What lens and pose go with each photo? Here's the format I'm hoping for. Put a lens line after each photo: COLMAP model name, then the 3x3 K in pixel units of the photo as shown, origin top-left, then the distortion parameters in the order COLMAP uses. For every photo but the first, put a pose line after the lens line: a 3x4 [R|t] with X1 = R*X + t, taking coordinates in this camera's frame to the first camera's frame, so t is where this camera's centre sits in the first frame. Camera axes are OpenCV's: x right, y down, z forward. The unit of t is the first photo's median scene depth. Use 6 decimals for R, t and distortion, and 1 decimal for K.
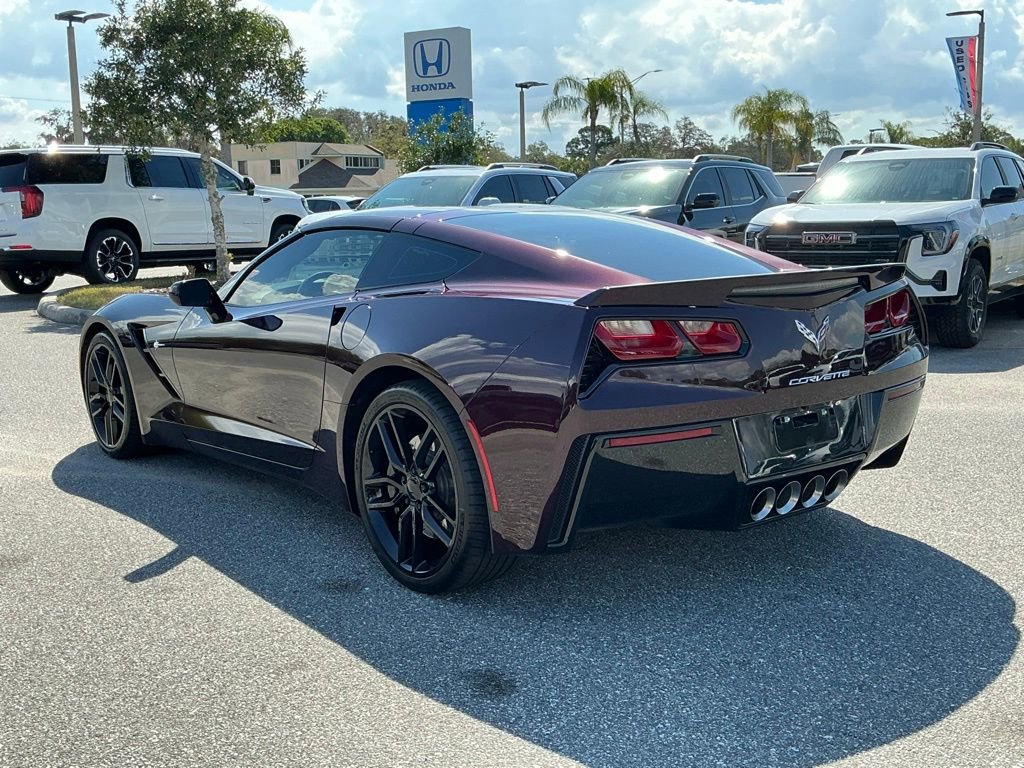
lens RADIAL K [[1138.5, 0, 512.0], [0, 1138.5, 384.0], [0, 0, 1]] dist [0.134431, -0.288623]
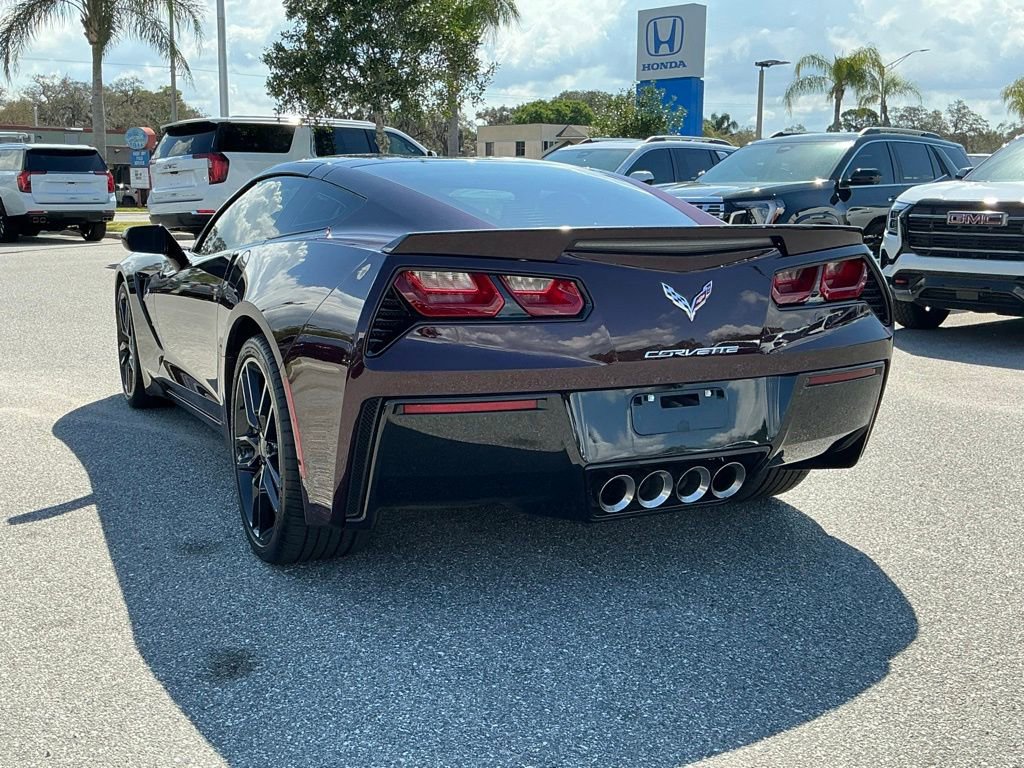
lens RADIAL K [[1138.5, 0, 512.0], [0, 1138.5, 384.0], [0, 0, 1]] dist [0.134431, -0.288623]
pose [[0.975870, 0.059965, -0.209956, 0.259851], [-0.057178, 0.998177, 0.019322, 0.007836], [0.210732, -0.006851, 0.977520, 0.113618]]
